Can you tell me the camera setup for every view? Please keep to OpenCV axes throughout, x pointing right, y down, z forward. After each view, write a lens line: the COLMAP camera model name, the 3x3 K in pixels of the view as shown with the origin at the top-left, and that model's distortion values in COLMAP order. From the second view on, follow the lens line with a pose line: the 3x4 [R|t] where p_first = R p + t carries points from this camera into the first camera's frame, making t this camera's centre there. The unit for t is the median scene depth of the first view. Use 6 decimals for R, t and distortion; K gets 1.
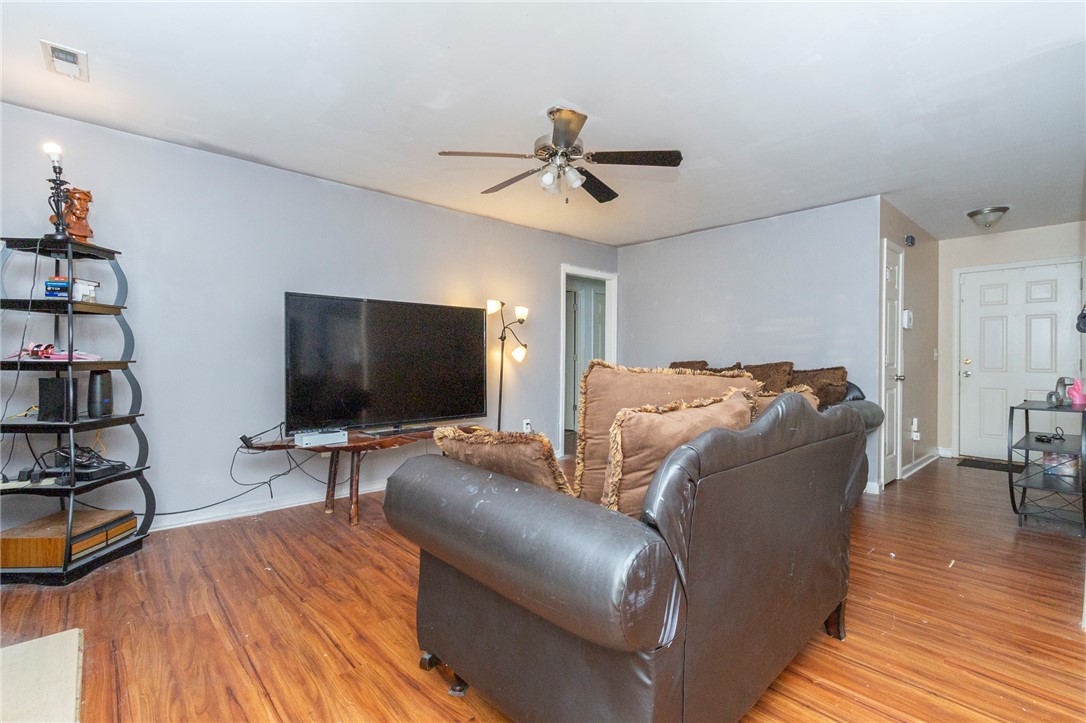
lens RADIAL K [[507.3, 0, 541.3], [0, 507.3, 355.5], [0, 0, 1]] dist [0.003037, -0.001942]
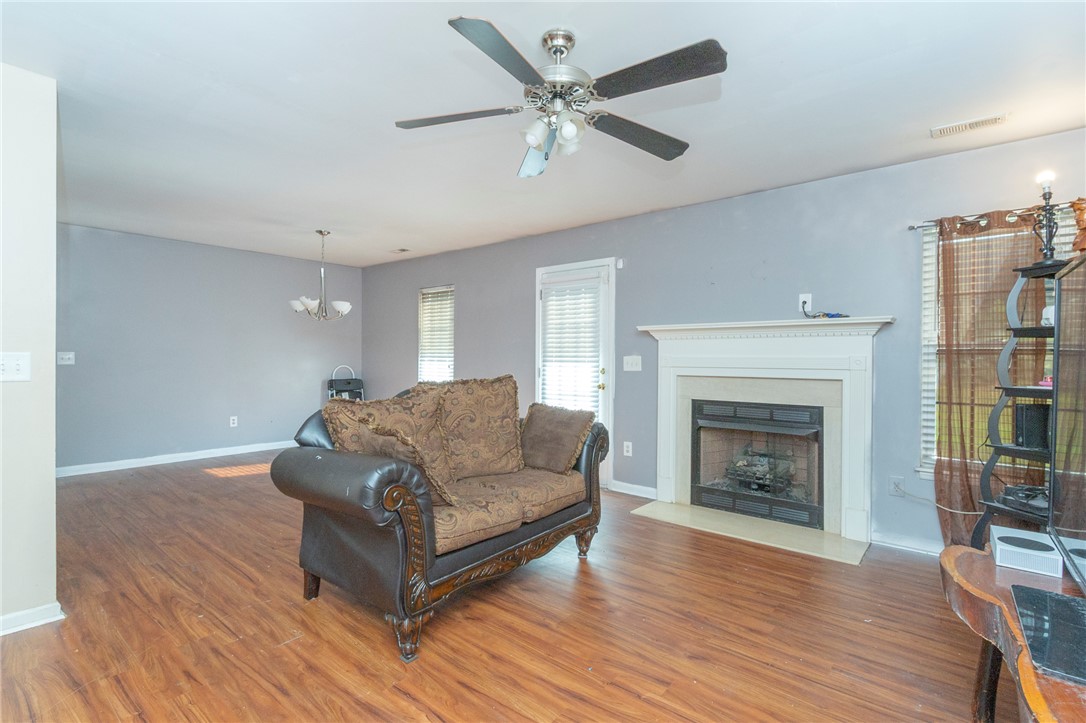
lens RADIAL K [[507.3, 0, 537.7], [0, 507.3, 363.6], [0, 0, 1]] dist [0.003037, -0.001942]
pose [[-0.990556, -0.011717, -0.136606, 0.167241], [-0.013628, 0.999822, 0.013068, -0.036086], [0.136428, 0.014806, -0.990539, 1.840653]]
